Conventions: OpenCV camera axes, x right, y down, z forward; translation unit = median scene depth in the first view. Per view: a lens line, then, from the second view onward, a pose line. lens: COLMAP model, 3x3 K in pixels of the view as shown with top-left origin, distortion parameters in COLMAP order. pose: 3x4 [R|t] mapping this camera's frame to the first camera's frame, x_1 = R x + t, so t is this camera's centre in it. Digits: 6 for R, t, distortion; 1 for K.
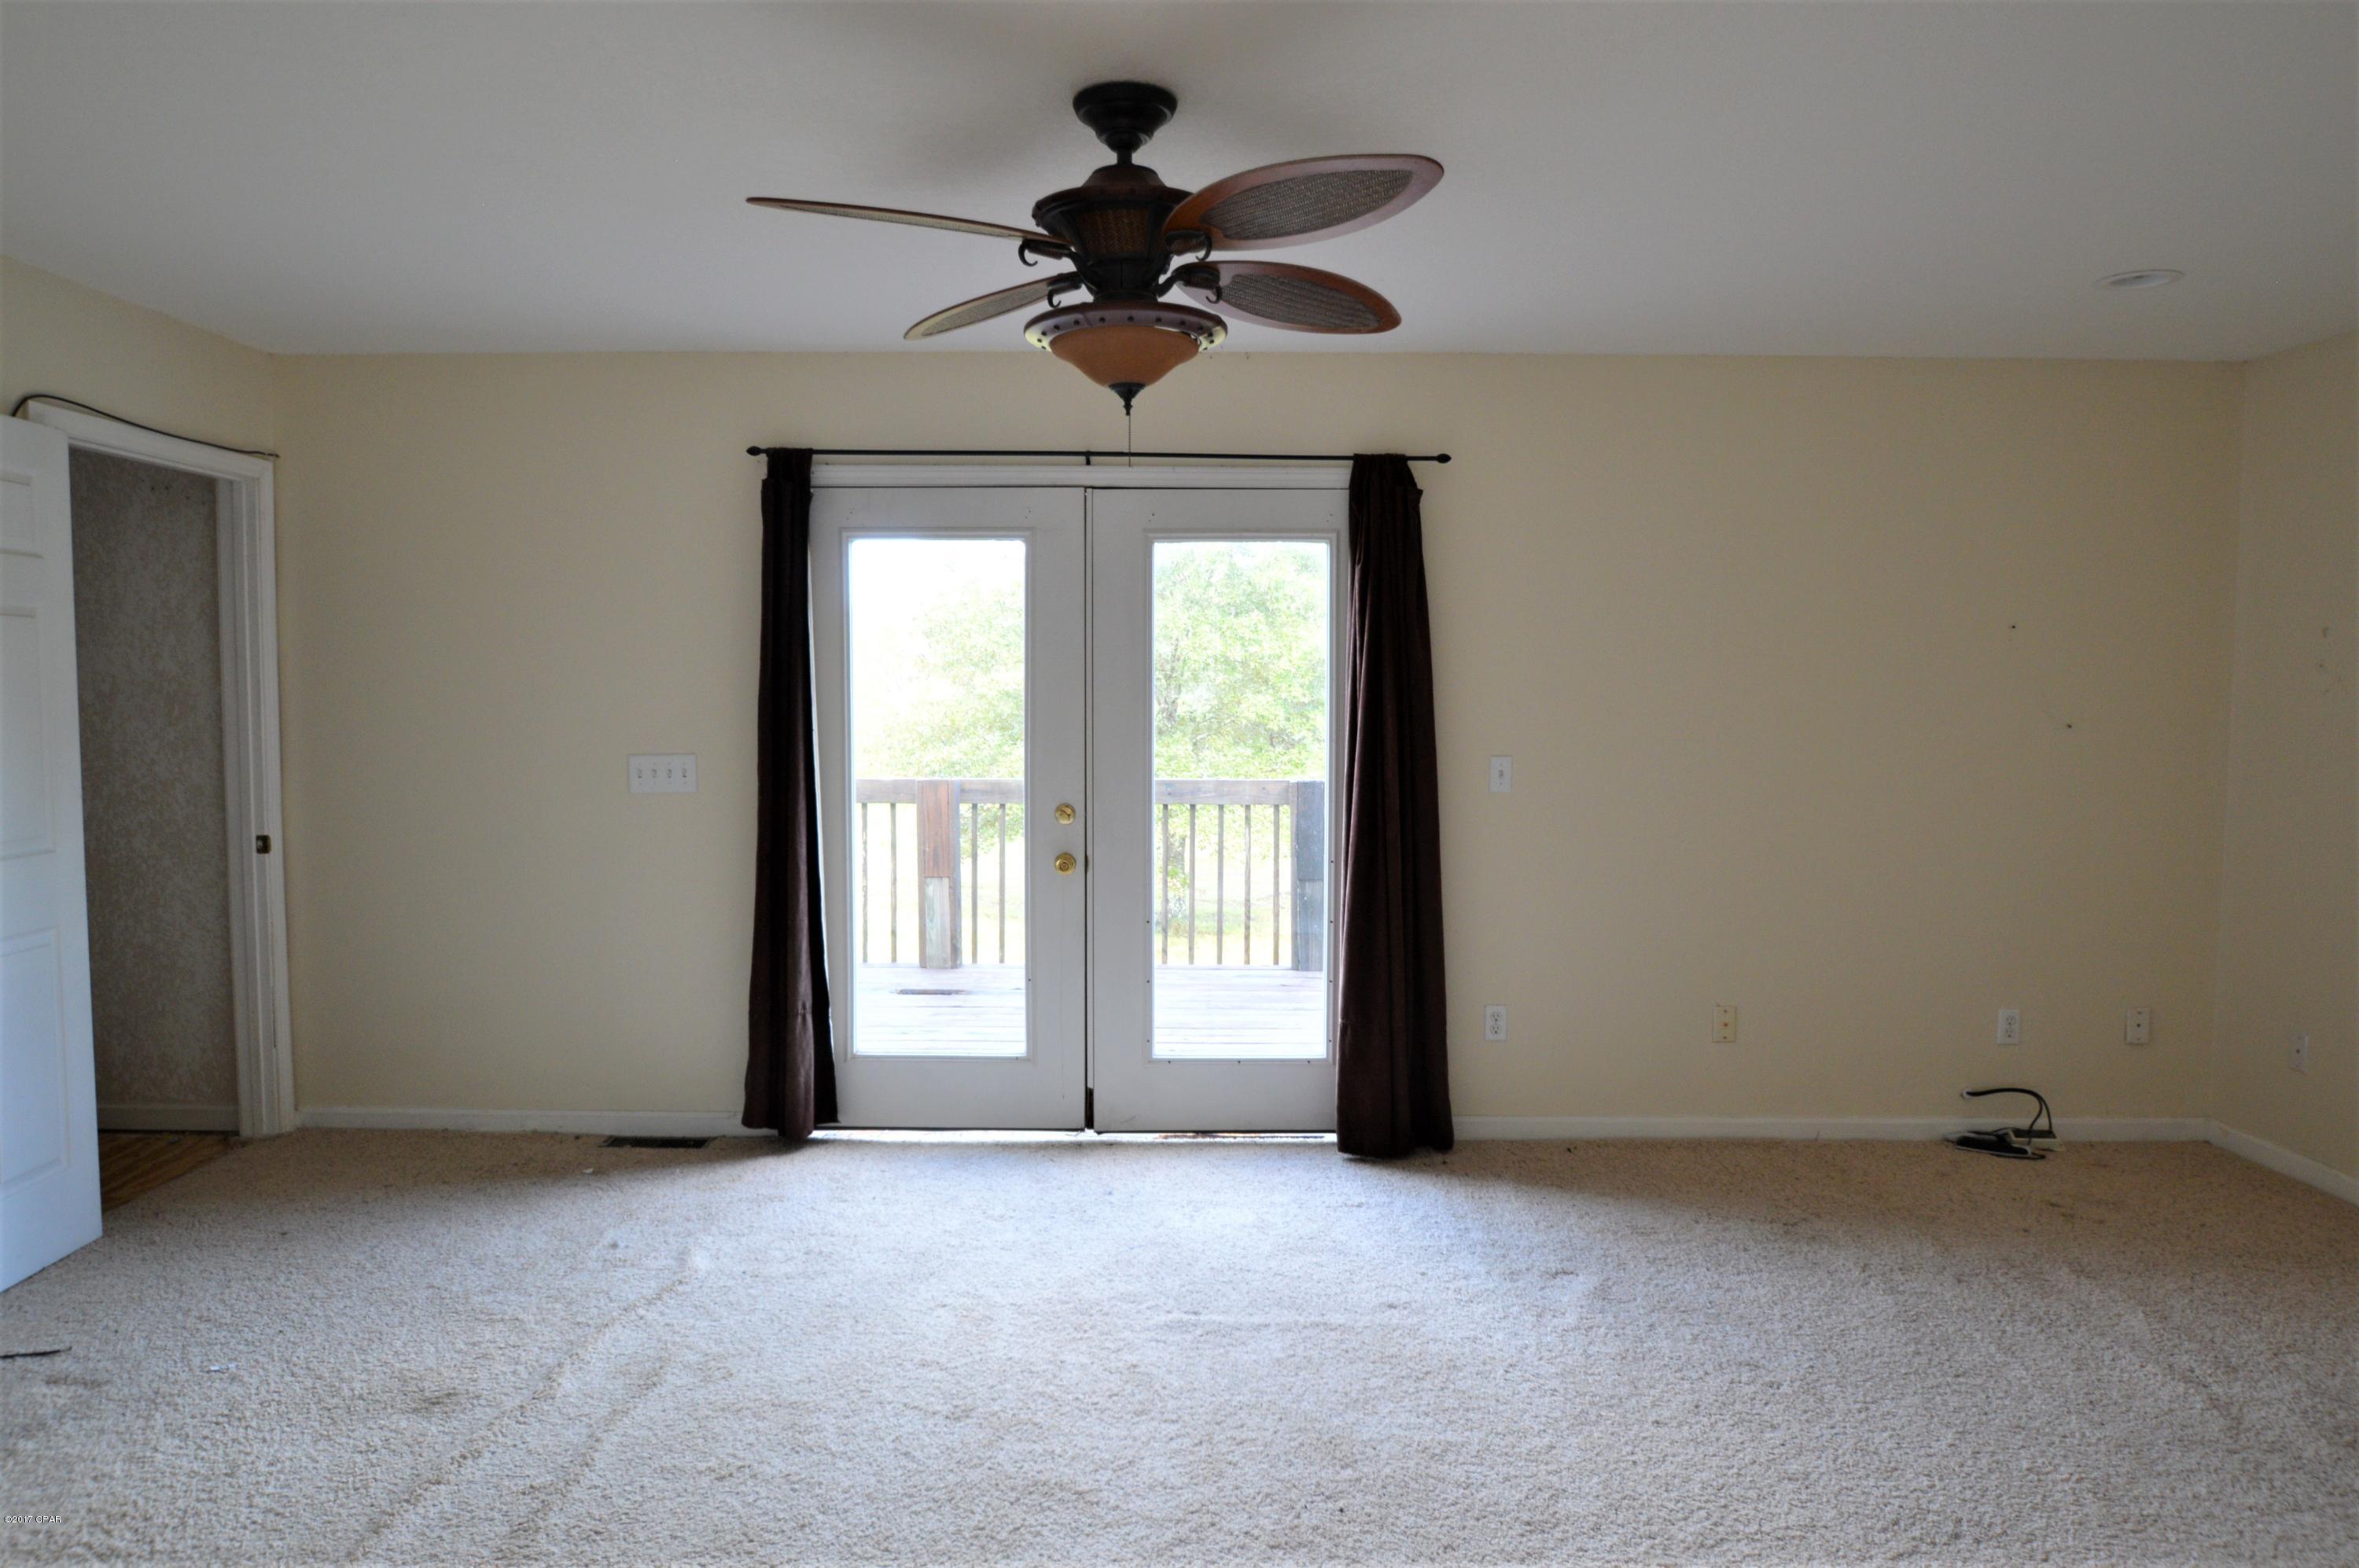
lens RADIAL K [[1532.1, 0, 1145.0], [0, 1532.1, 792.8], [0, 0, 1]] dist [-0.032575, 0.004077]
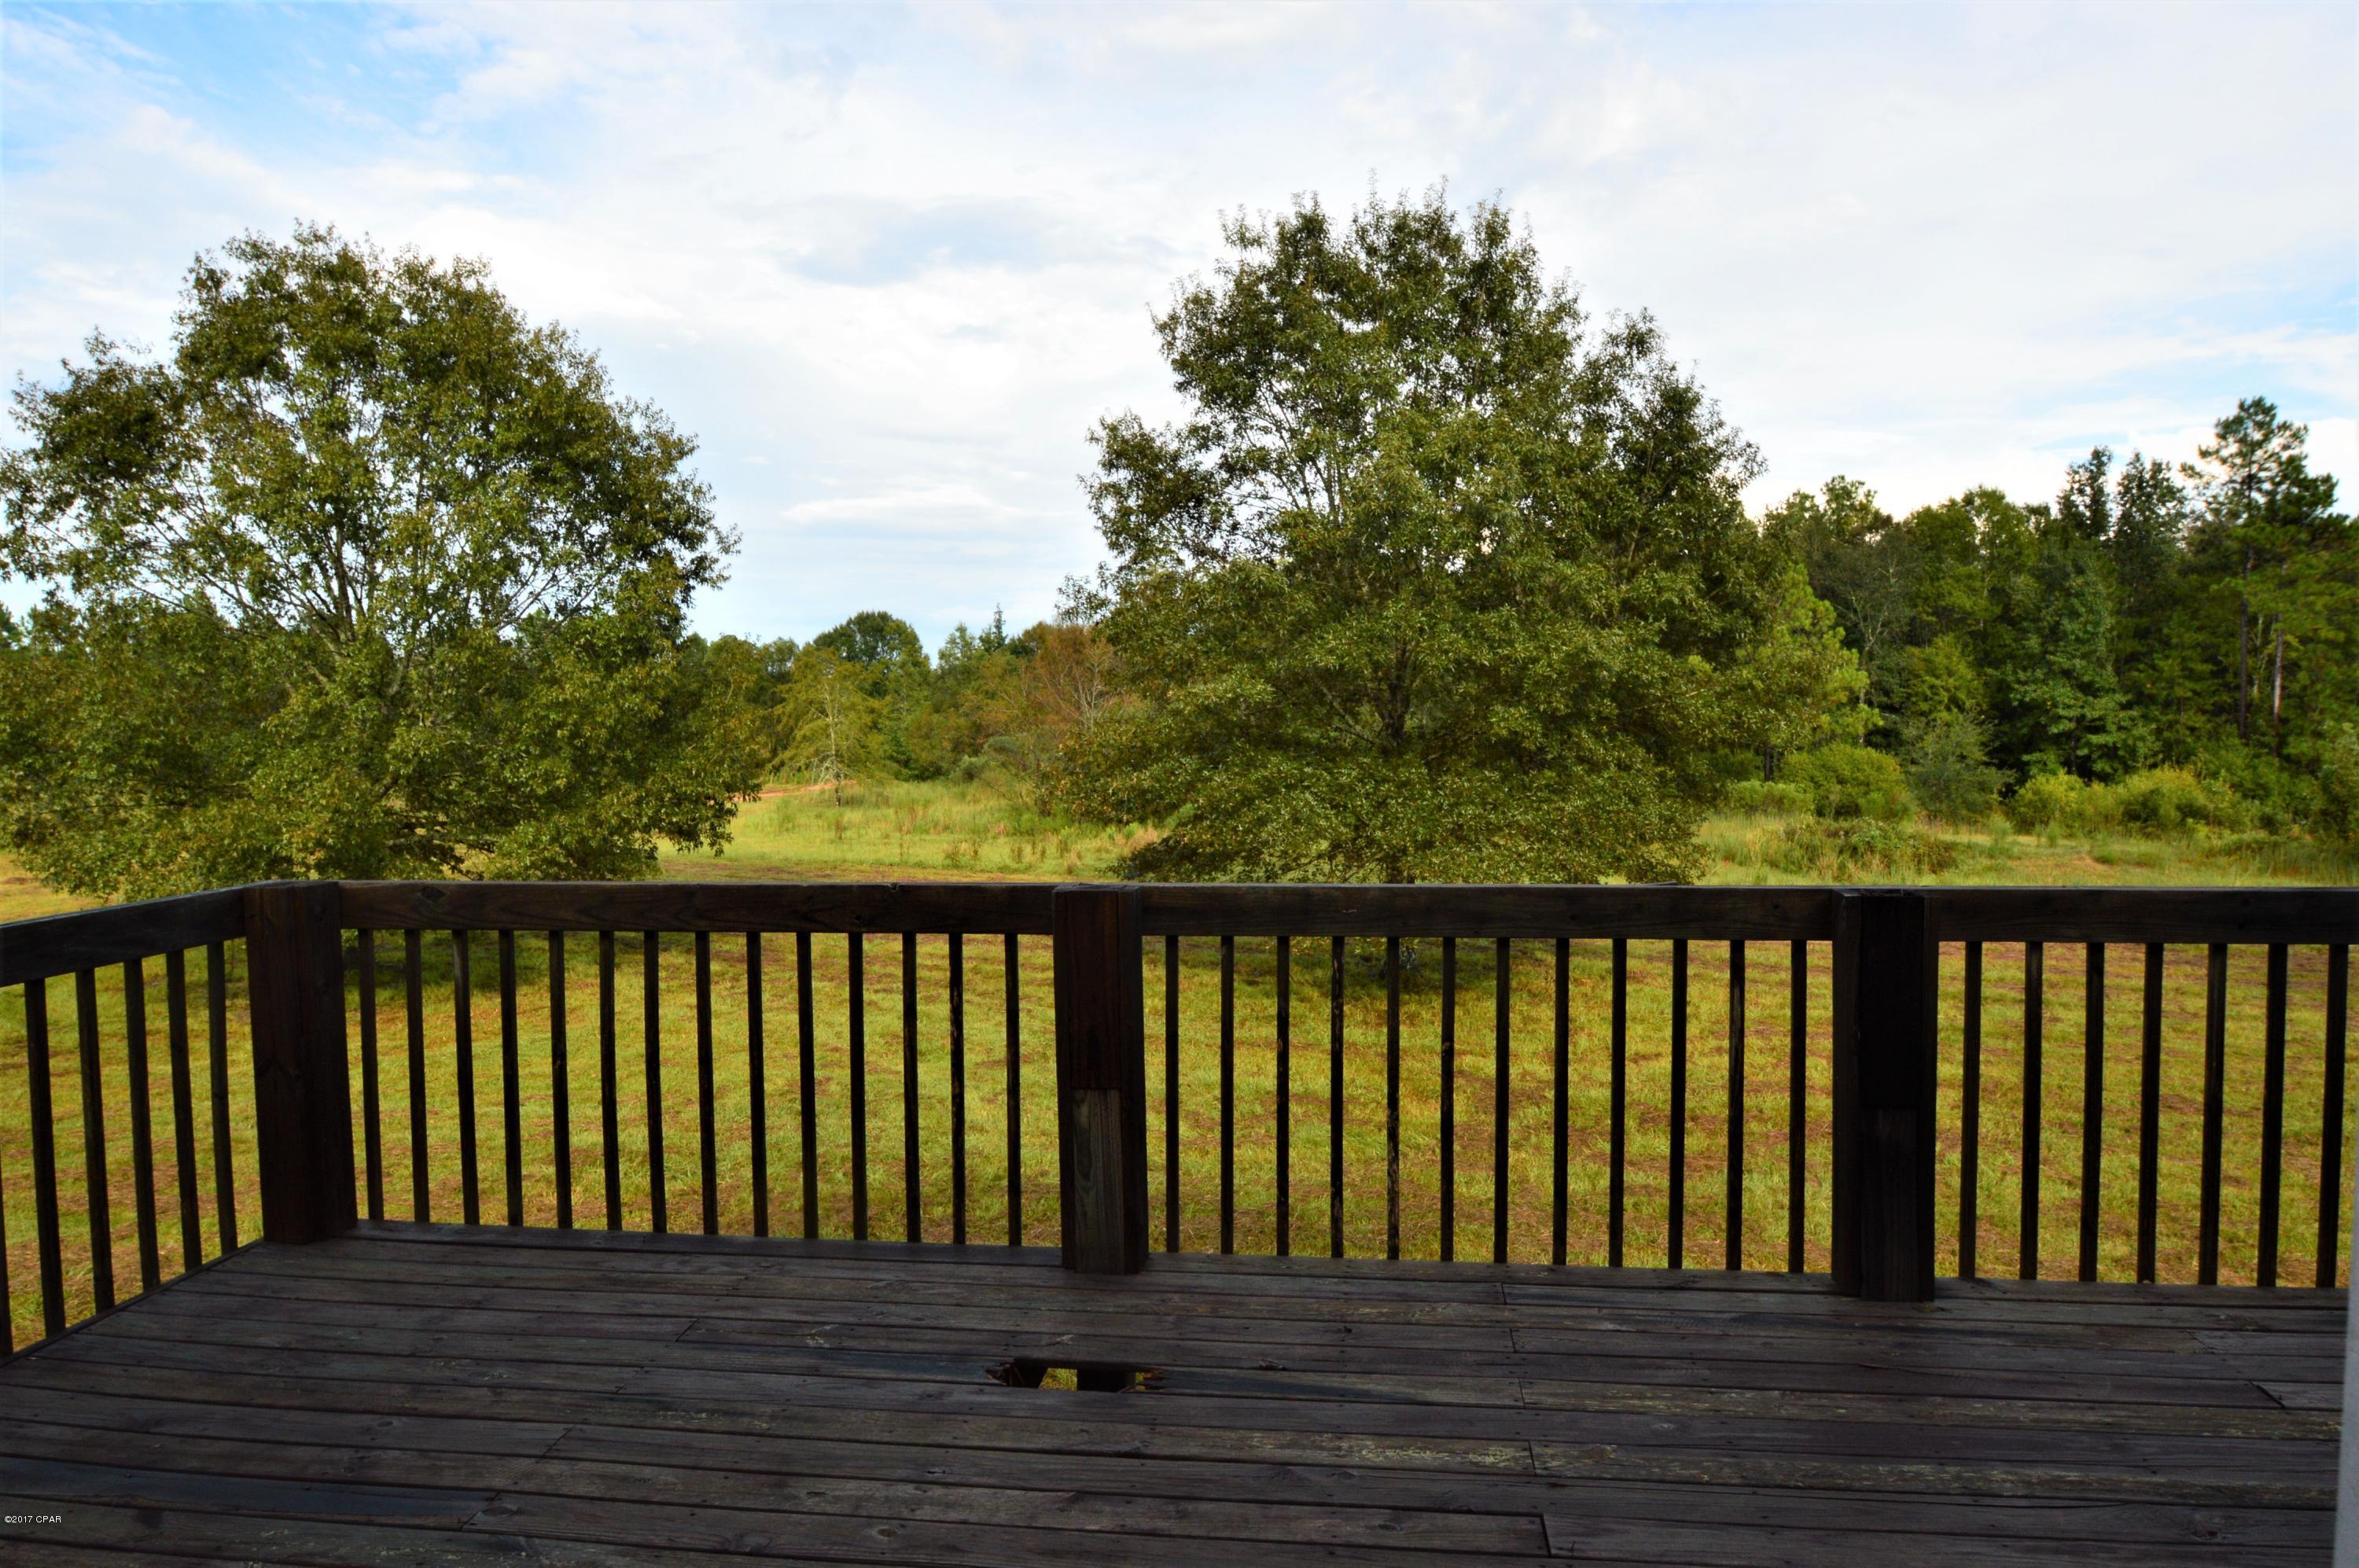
lens RADIAL K [[1532.1, 0, 1145.0], [0, 1532.1, 792.8], [0, 0, 1]] dist [-0.032575, 0.004077]
pose [[0.992063, -0.006393, -0.125579, -0.017884], [0.005229, 0.999940, -0.009595, -0.010596], [0.125633, 0.008862, 0.992037, 0.157774]]
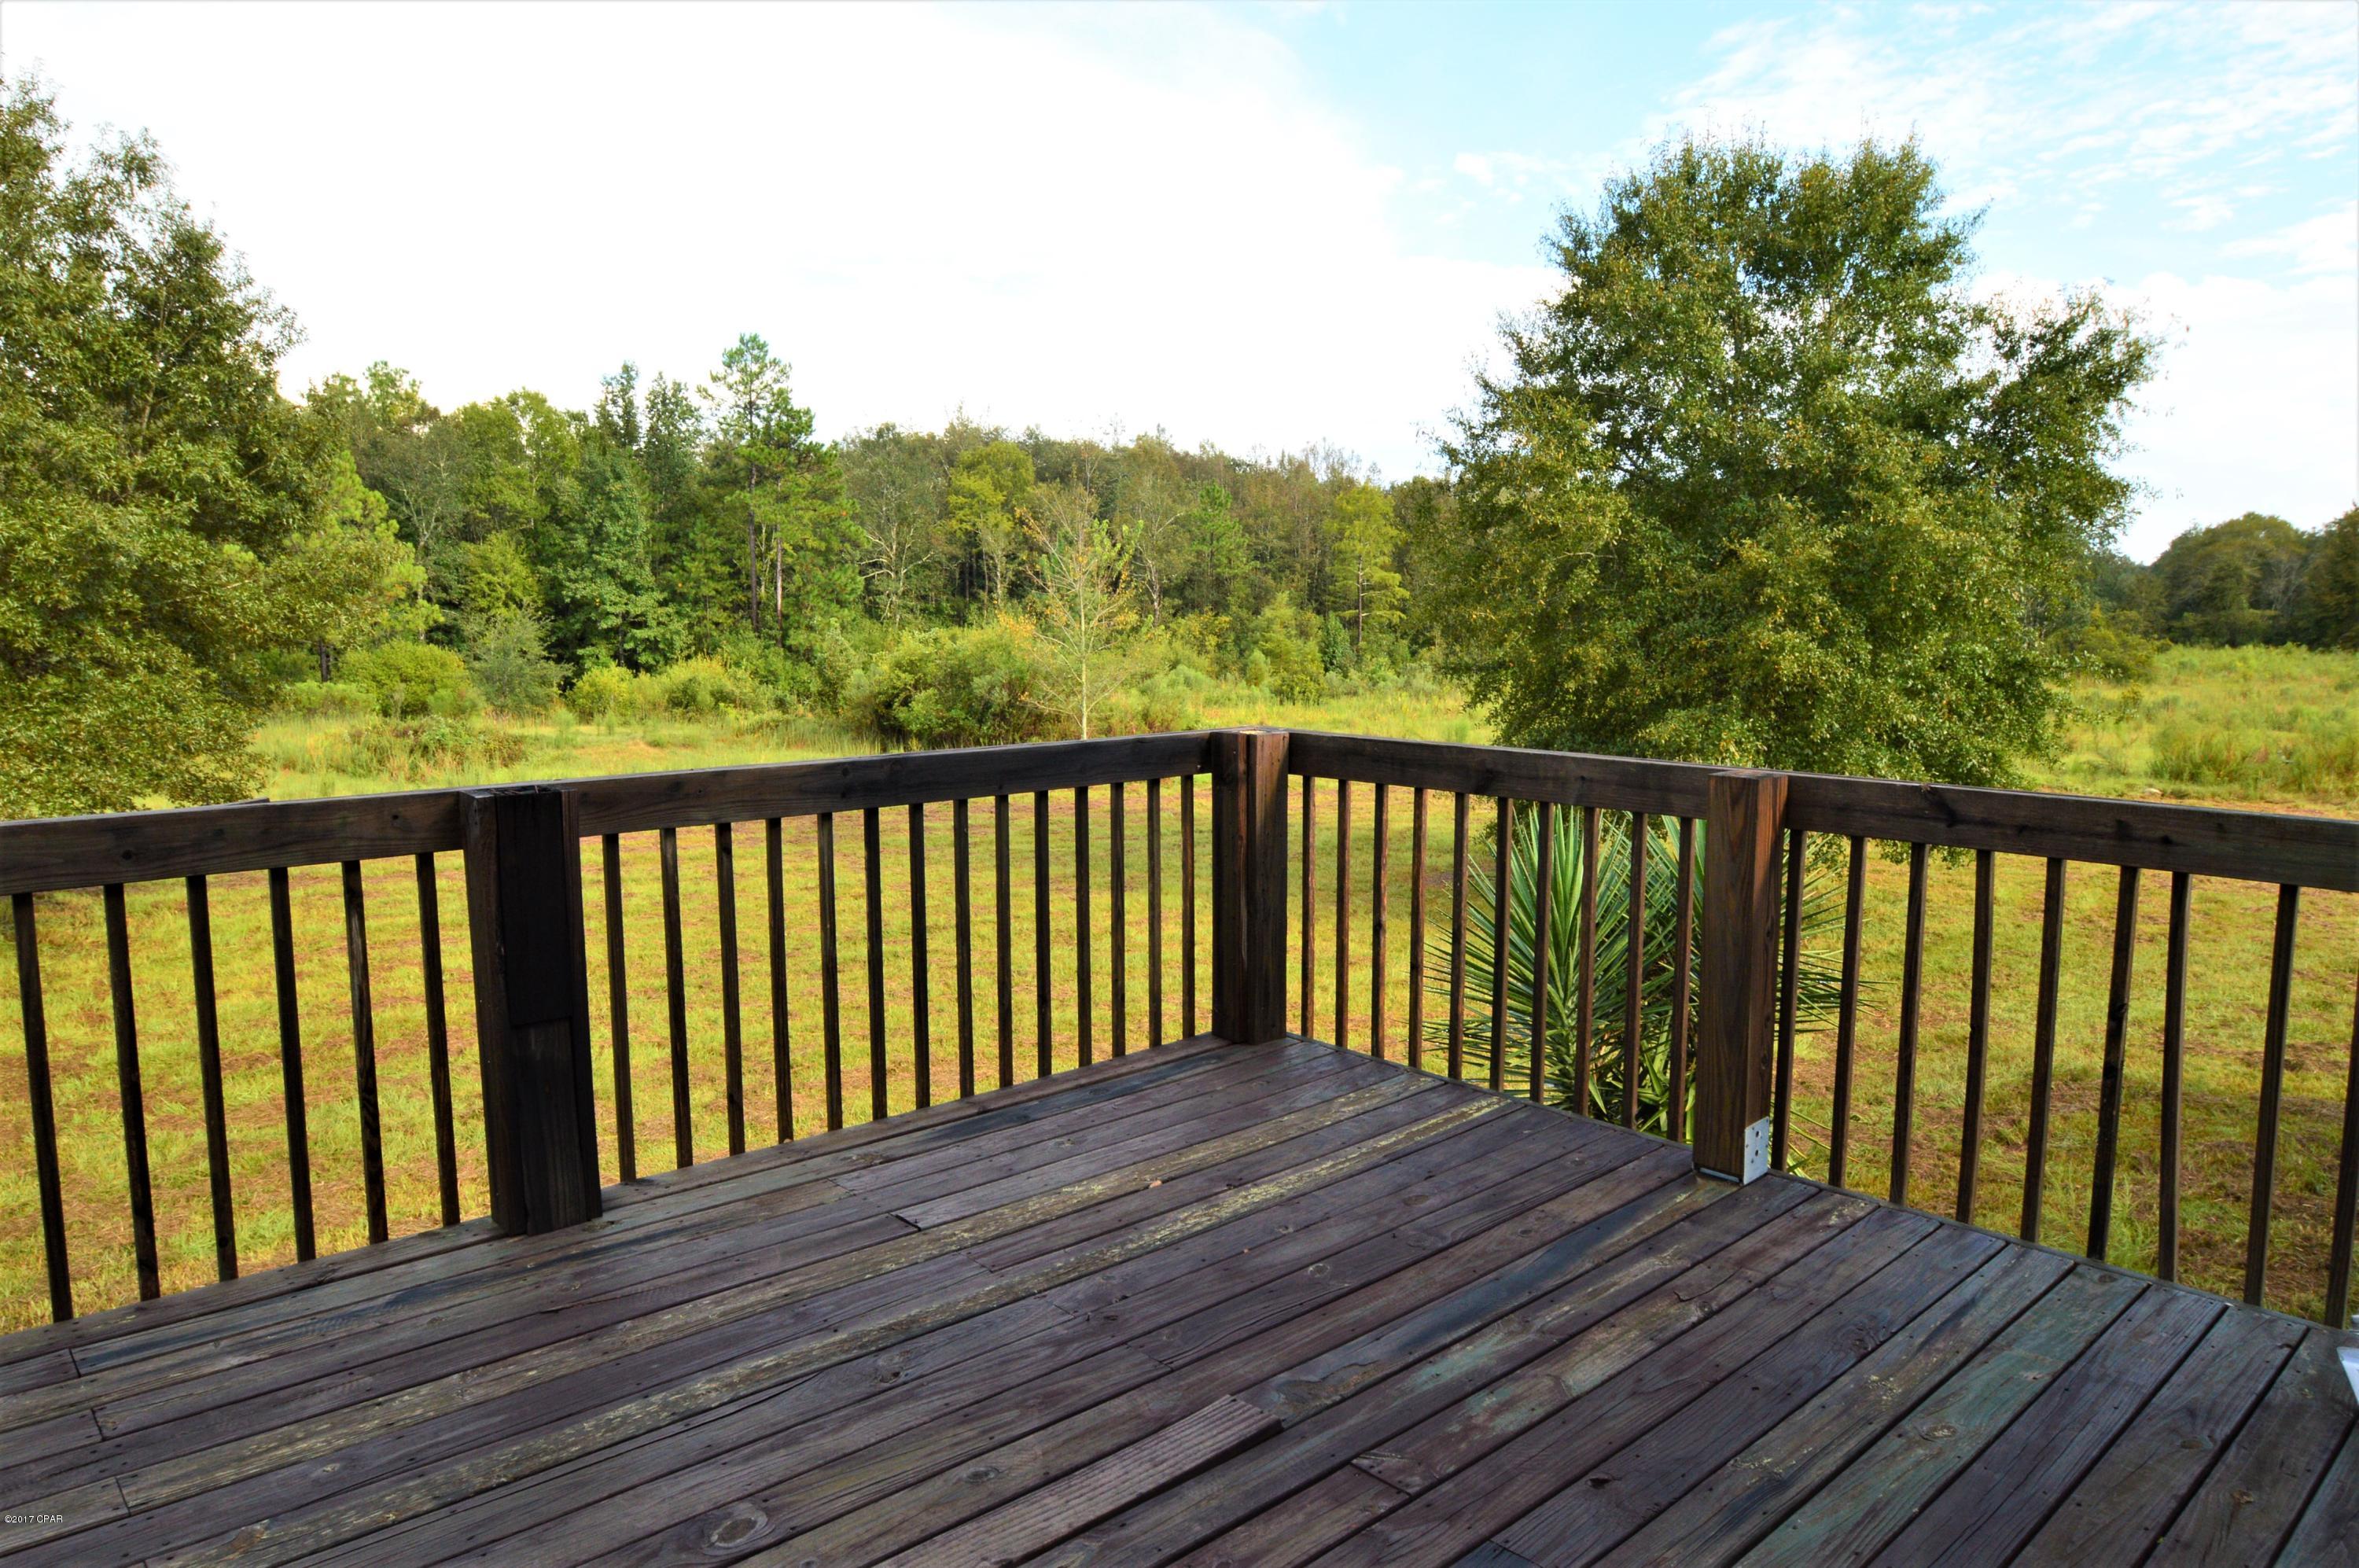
lens RADIAL K [[1532.1, 0, 1145.0], [0, 1532.1, 792.8], [0, 0, 1]] dist [-0.032575, 0.004077]
pose [[0.725048, -0.085819, 0.683330, -0.016760], [0.043005, 0.995911, 0.079446, -0.009921], [-0.687354, -0.028215, 0.725774, 0.178030]]
